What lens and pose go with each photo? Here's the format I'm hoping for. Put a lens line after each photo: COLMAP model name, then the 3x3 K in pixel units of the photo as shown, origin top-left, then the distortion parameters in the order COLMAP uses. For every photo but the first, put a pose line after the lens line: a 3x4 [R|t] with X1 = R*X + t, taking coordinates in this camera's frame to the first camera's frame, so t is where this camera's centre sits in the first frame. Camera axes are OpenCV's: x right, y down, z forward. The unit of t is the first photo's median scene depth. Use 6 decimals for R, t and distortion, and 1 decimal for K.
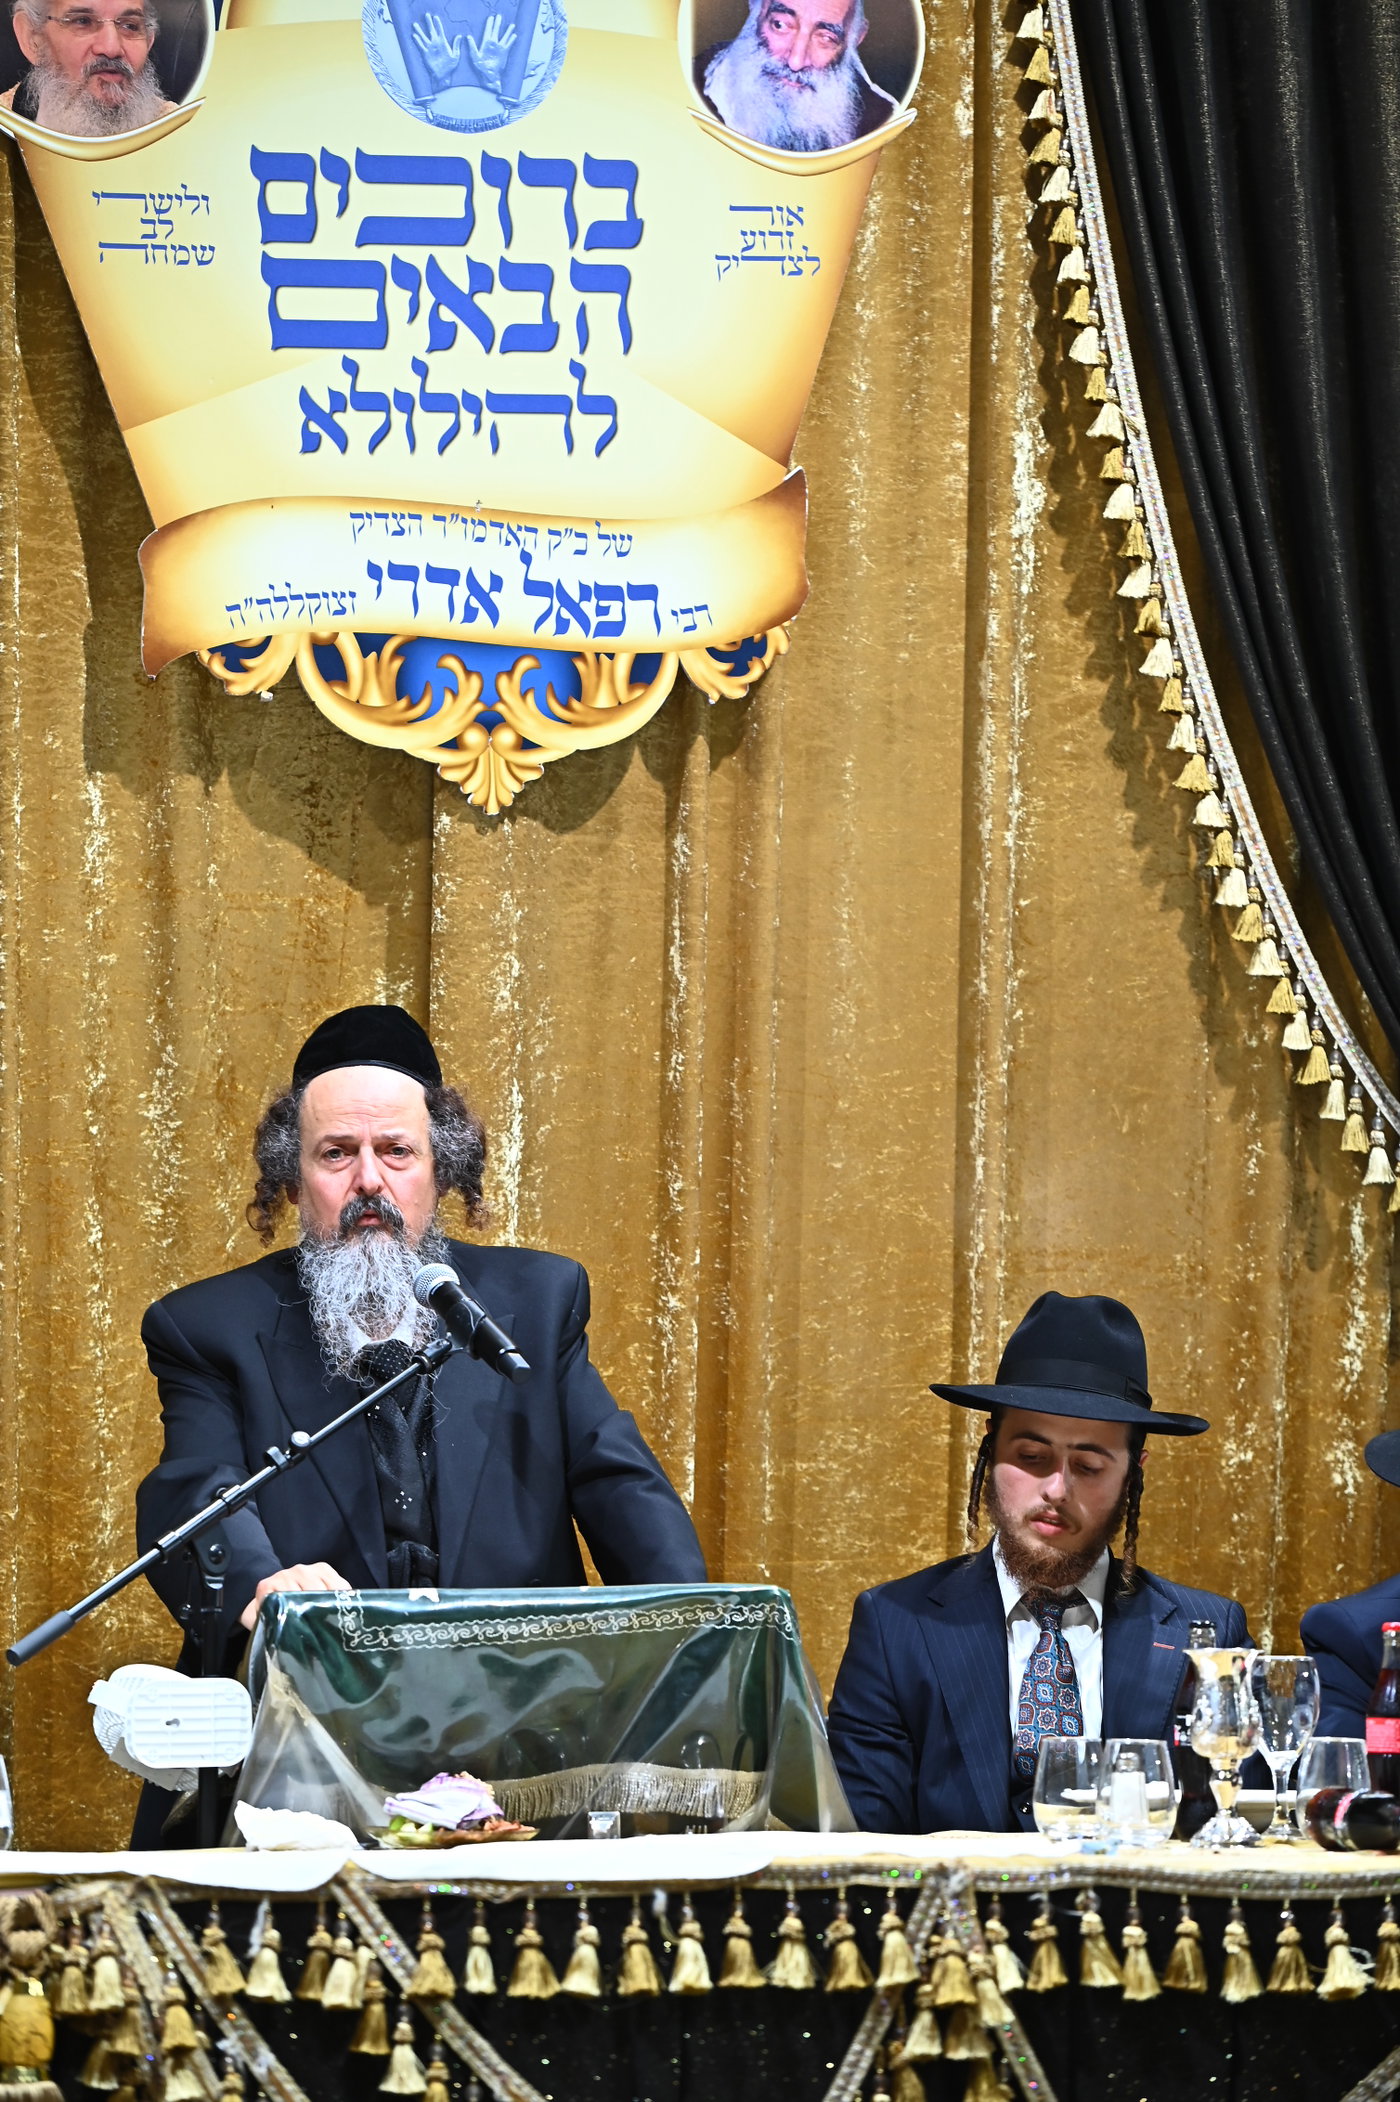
lens RADIAL K [[11615.7, 0, 802.8], [0, 11615.7, 1050.0], [0, 0, 1]] dist [2.596933, -12.253090]
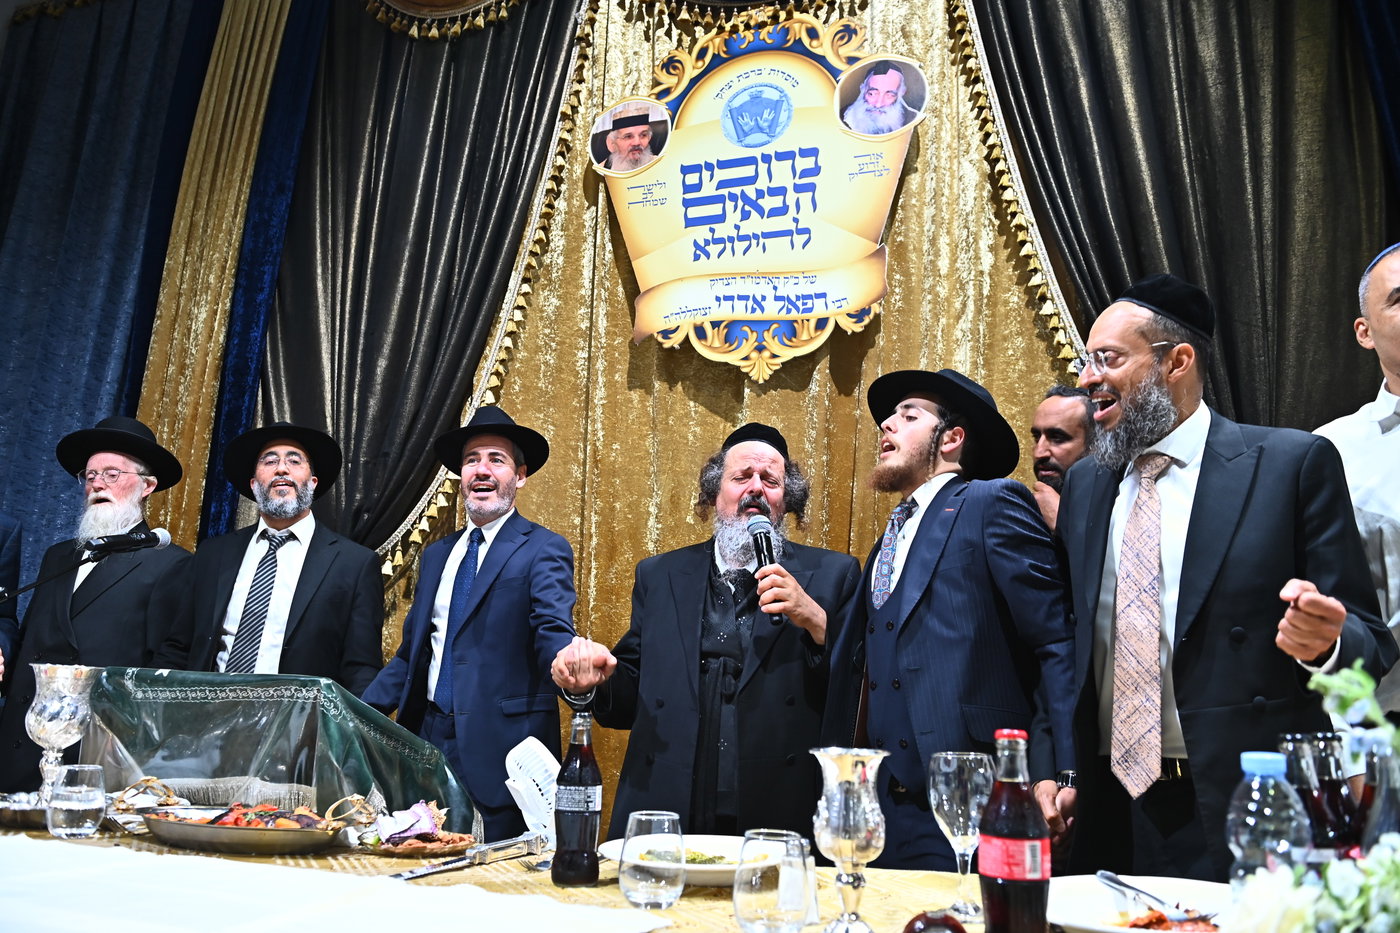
lens RADIAL K [[951.3, 0, 700.0], [0, 951.3, 466.5], [0, 0, 1]] dist [-0.020903, -0.045505]
pose [[0.874694, -0.082612, -0.477583, 0.059448], [-0.013357, 0.980884, -0.194136, 0.038133], [0.484491, 0.176189, 0.856870, 0.819980]]
